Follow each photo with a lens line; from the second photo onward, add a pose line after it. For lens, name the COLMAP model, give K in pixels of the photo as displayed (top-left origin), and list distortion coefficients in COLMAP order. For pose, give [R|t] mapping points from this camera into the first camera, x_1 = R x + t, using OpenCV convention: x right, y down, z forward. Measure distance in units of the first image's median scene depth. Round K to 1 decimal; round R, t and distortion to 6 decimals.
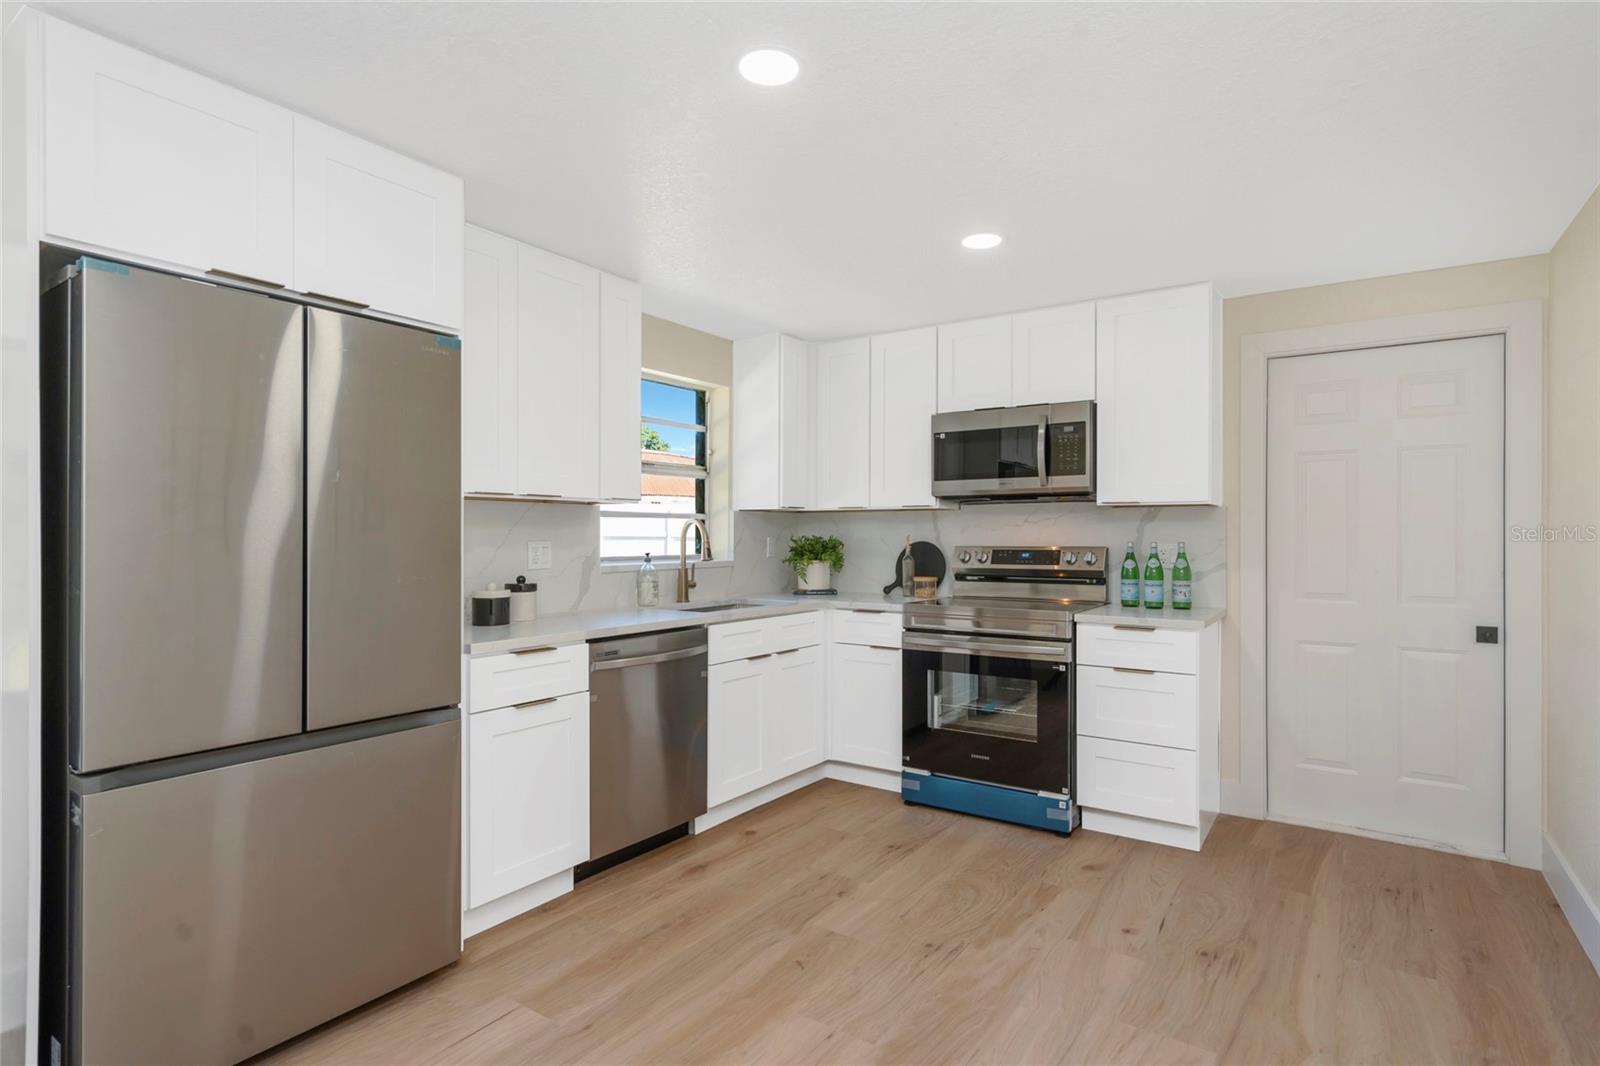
lens RADIAL K [[809.9, 0, 800.0], [0, 809.9, 533.0], [0, 0, 1]] dist [-0.001237, -0.000058]
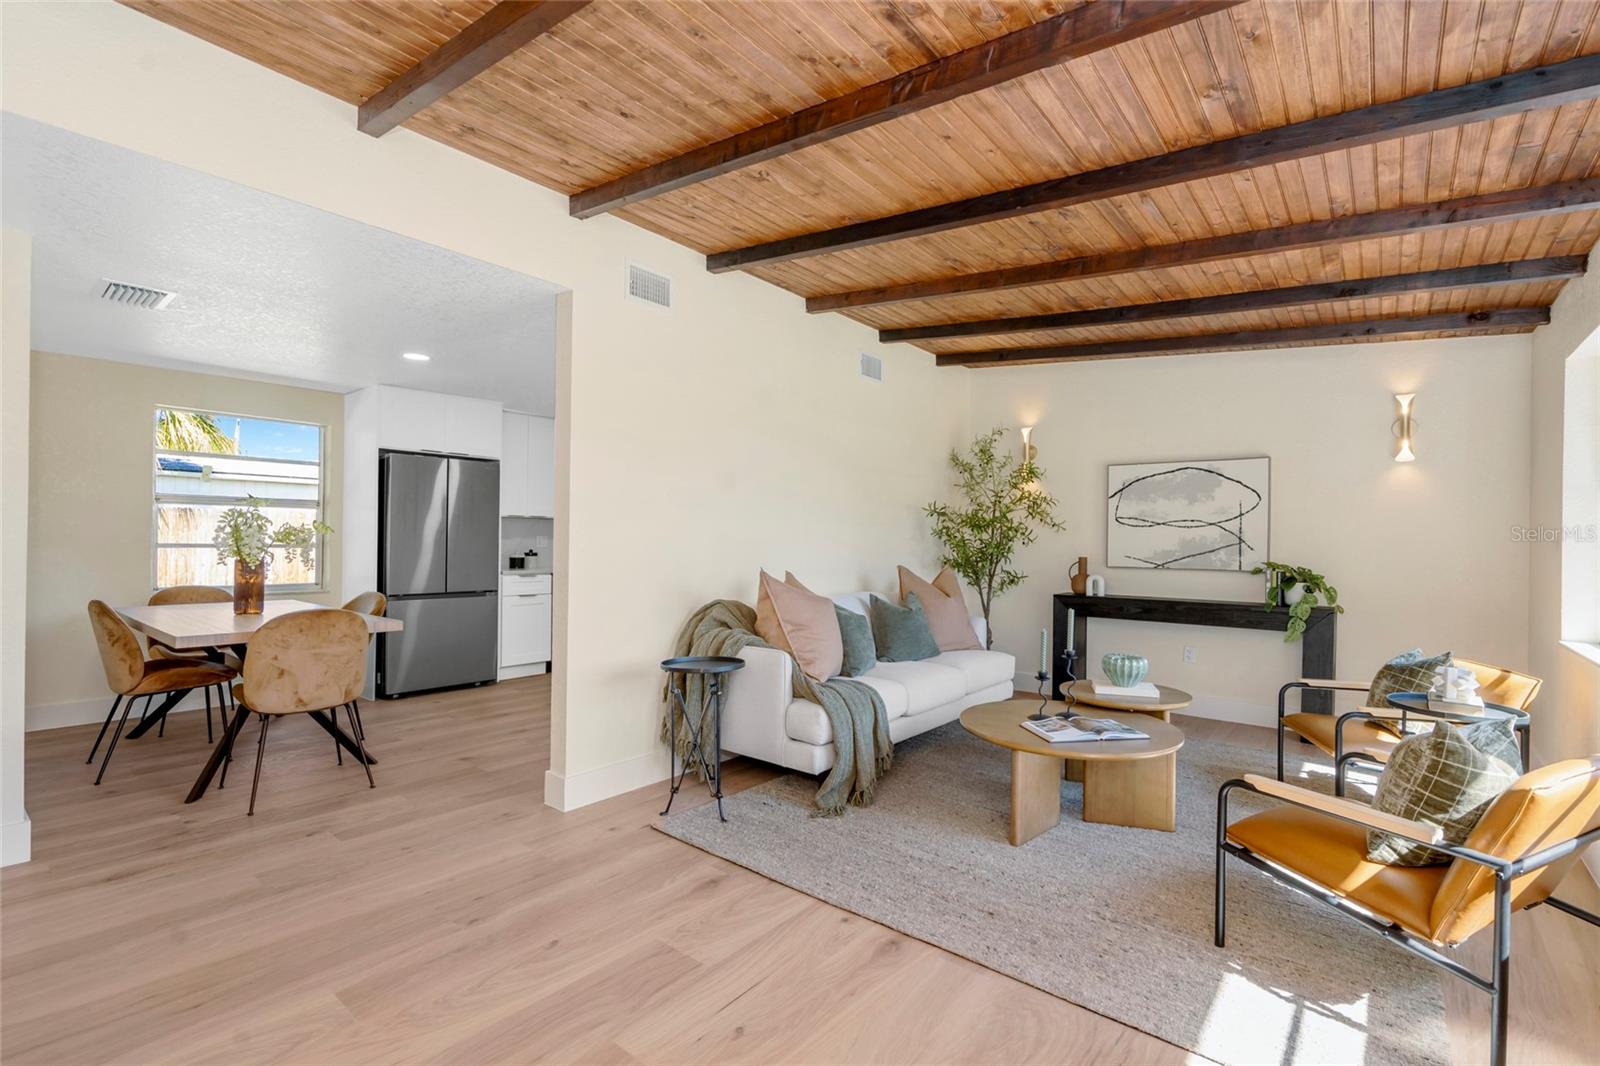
lens RADIAL K [[721.1, 0, 800.0], [0, 721.1, 533.0], [0, 0, 1]] dist [-0.001504, 0.000071]
pose [[0.996438, 0.010469, -0.083676, 0.537792], [-0.011137, 0.999910, -0.007526, 0.009702], [0.083589, 0.008431, 0.996465, -0.909876]]
